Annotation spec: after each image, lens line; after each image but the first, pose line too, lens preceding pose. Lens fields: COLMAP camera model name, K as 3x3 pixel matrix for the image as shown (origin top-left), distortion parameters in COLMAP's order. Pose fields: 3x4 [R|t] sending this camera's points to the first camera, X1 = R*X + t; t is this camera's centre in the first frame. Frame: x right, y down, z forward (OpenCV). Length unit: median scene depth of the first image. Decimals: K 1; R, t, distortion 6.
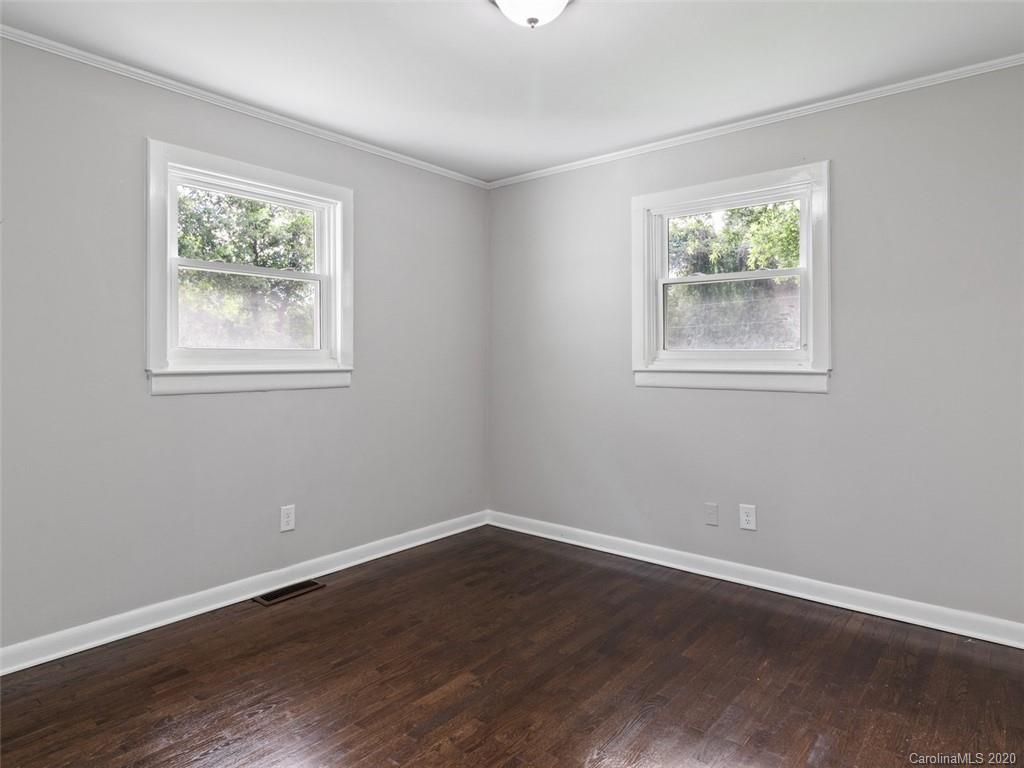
lens RADIAL K [[621.3, 0, 510.9], [0, 621.3, 351.5], [0, 0, 1]] dist [0.004793, 0.001623]
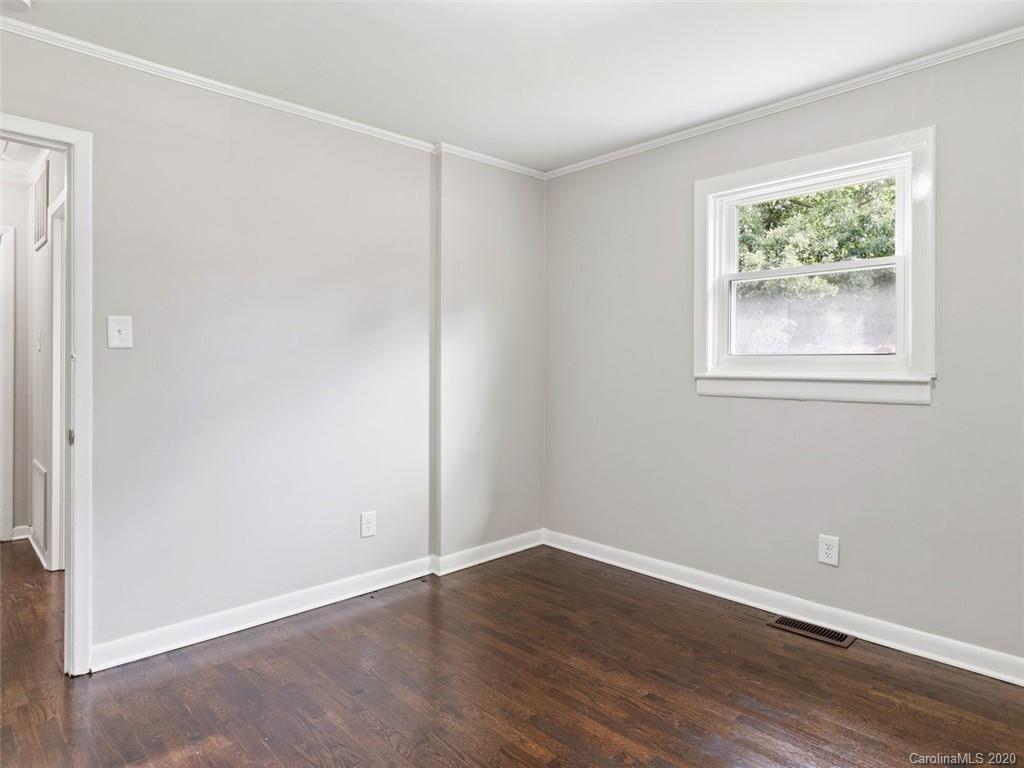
lens RADIAL K [[613.4, 0, 510.3], [0, 613.4, 362.2], [0, 0, 1]] dist [0.002459, -0.000528]
pose [[-0.123261, -0.004530, -0.992364, 0.629091], [0.006389, 0.999965, -0.005358, 0.010711], [0.992354, -0.007001, -0.123228, 0.776651]]
